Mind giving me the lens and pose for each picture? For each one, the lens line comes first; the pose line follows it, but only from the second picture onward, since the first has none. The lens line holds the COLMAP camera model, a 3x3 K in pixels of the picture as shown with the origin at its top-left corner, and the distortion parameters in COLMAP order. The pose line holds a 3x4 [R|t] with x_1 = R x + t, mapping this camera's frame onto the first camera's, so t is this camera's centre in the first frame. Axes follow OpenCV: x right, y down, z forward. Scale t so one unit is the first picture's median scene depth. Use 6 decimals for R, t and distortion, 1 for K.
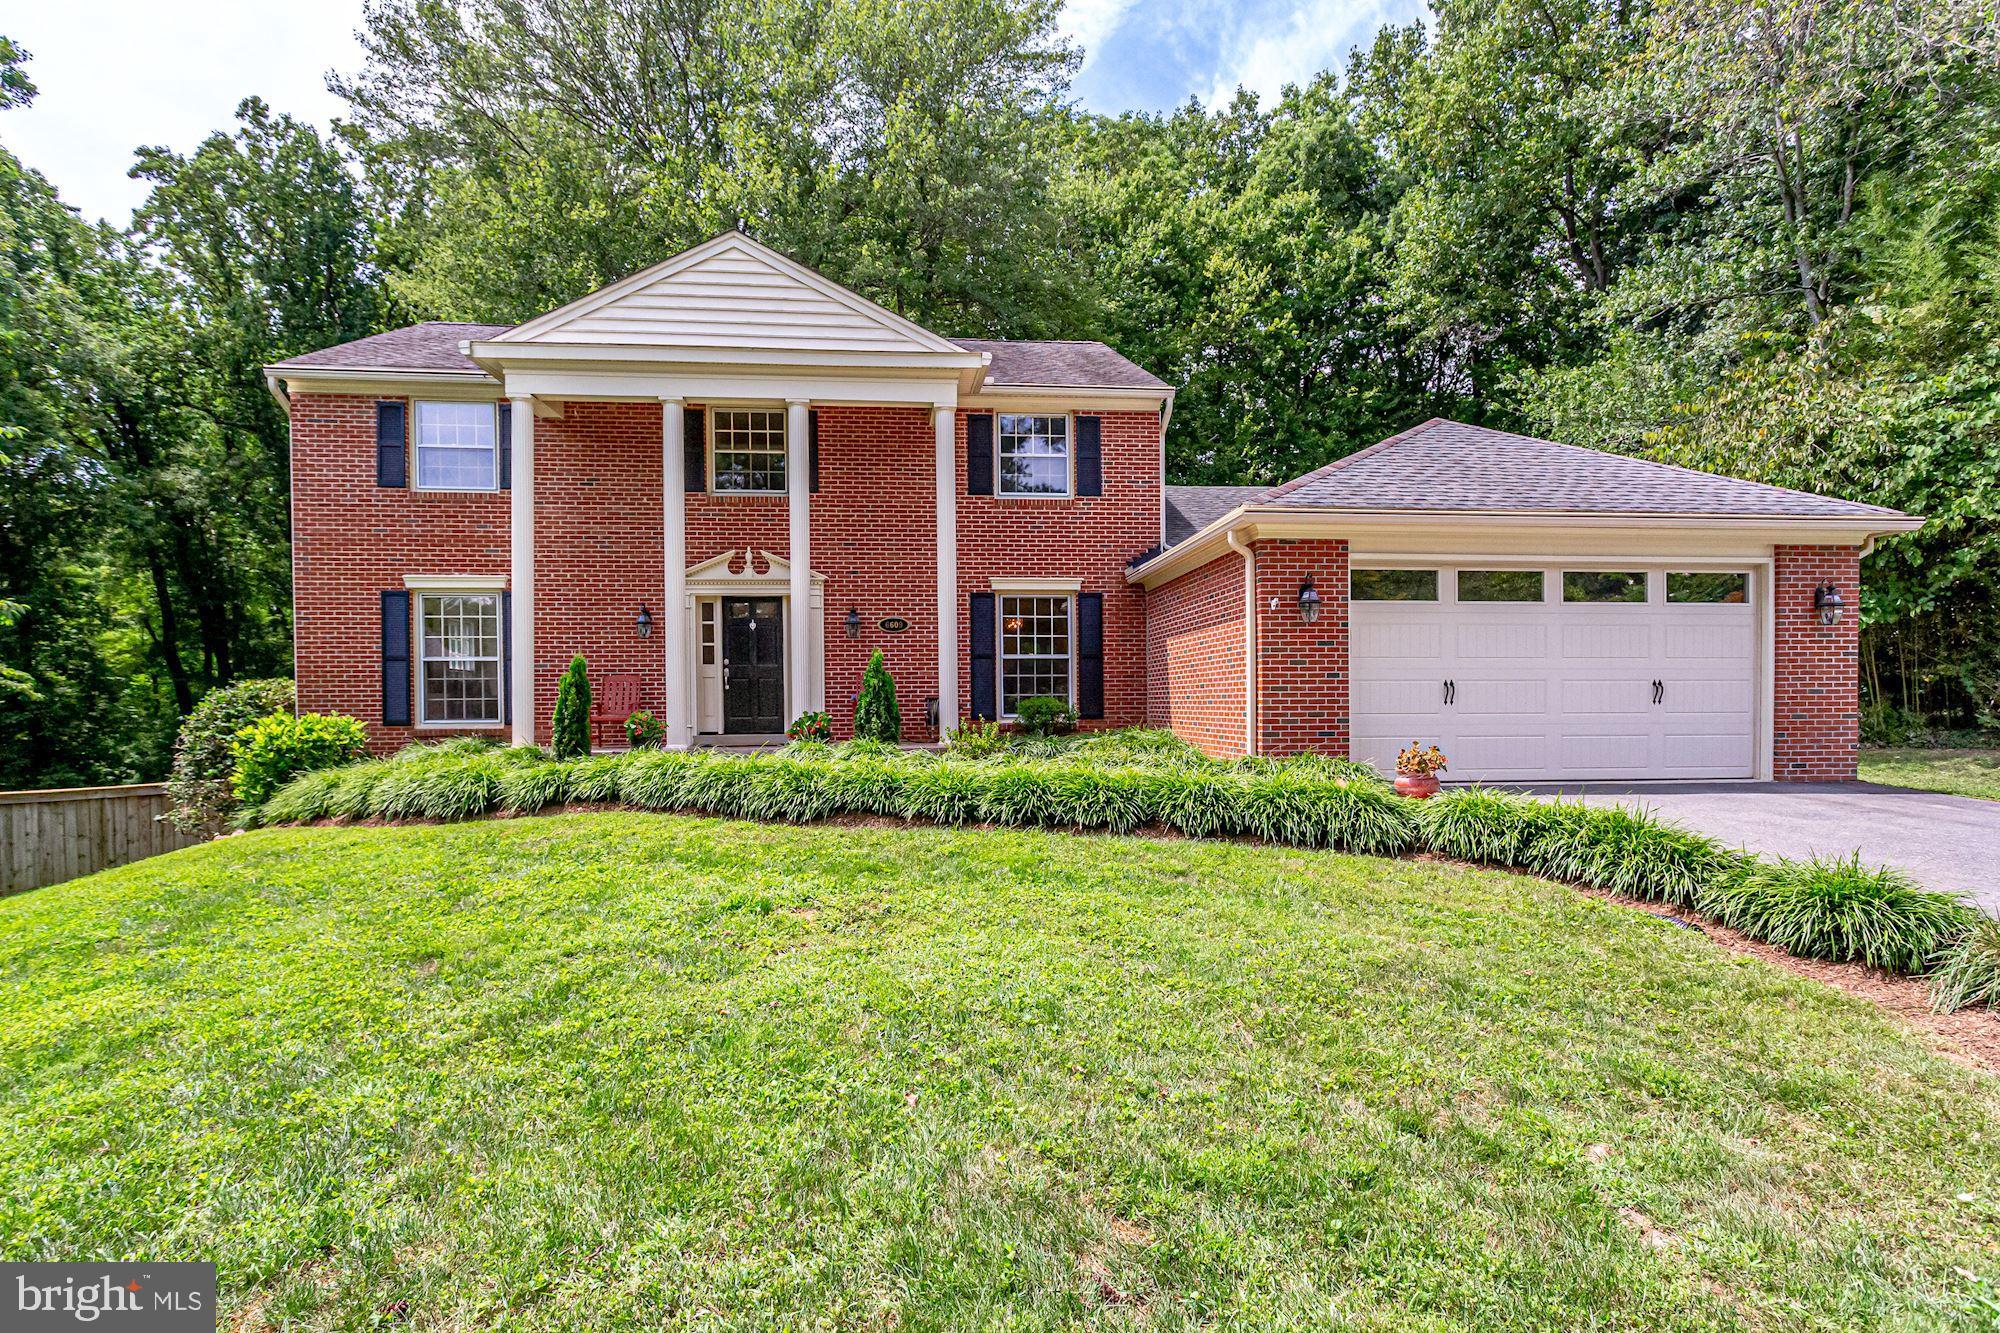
lens RADIAL K [[1000.6, 0, 996.7], [0, 1000.6, 706.5], [0, 0, 1]] dist [0.001832, 0.000248]
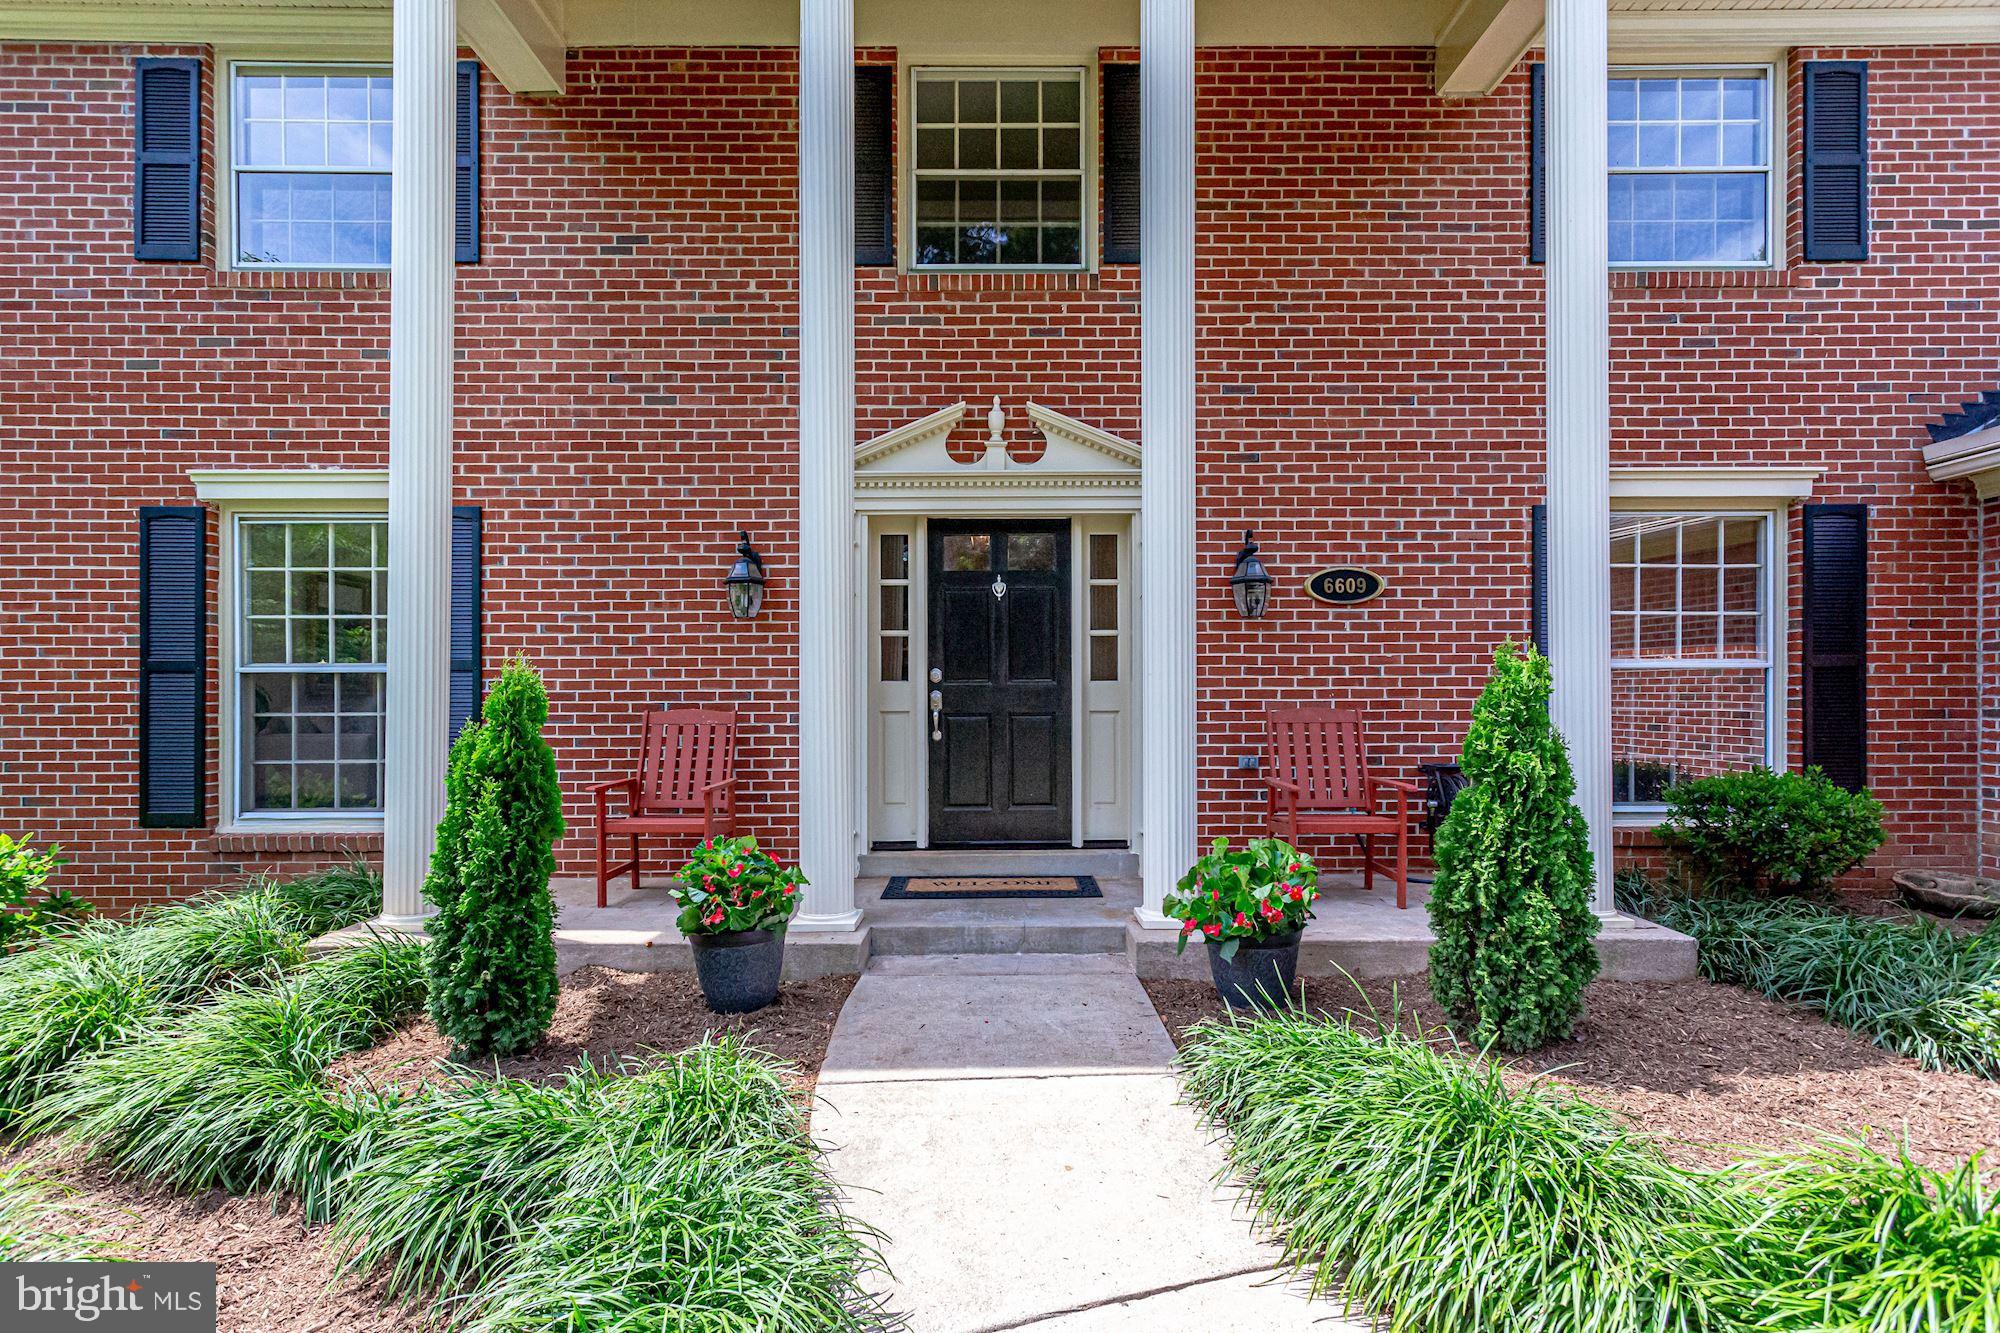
lens RADIAL K [[966.7, 0, 1000.0], [0, 966.7, 666.5], [0, 0, 1]] dist [0.000620, 0.000657]
pose [[0.995461, 0.002368, -0.095144, -0.208394], [-0.005600, 0.999416, -0.033720, -0.035349], [0.095009, 0.034100, 0.994892, 0.609587]]
